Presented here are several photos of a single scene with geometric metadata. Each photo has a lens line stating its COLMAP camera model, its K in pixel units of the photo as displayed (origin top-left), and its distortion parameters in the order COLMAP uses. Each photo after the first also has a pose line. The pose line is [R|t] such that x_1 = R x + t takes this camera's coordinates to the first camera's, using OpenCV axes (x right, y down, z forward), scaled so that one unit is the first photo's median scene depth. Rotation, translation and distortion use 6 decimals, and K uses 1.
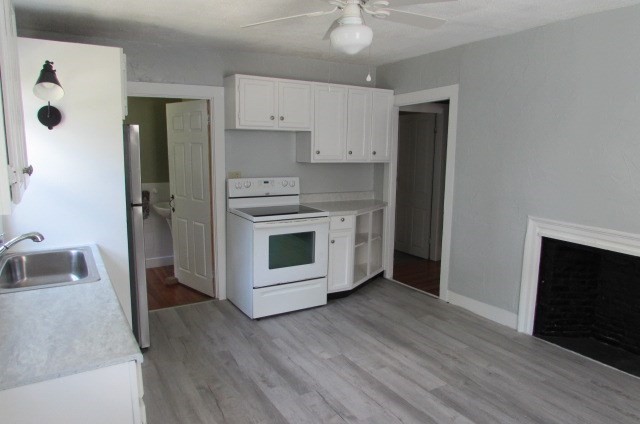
lens RADIAL K [[452.6, 0, 320.3], [0, 452.6, 213.3], [0, 0, 1]] dist [-0.030251, 0.004901]
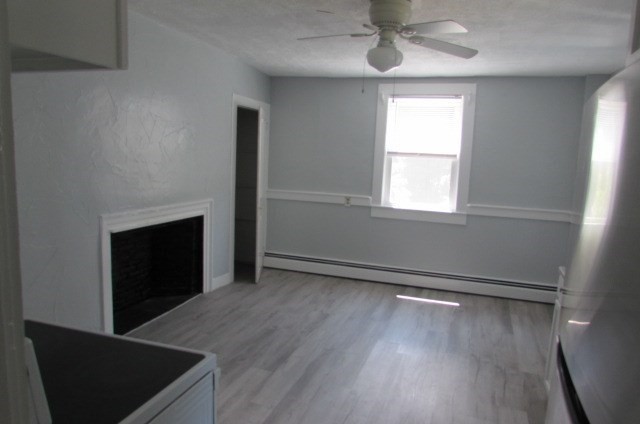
lens RADIAL K [[452.6, 0, 316.9], [0, 452.6, 214.3], [0, 0, 1]] dist [-0.030251, 0.004901]
pose [[-0.640978, -0.150697, 0.752621, -0.566193], [0.065097, 0.966332, 0.248928, -0.226513], [-0.764794, 0.208551, -0.609587, 1.453618]]
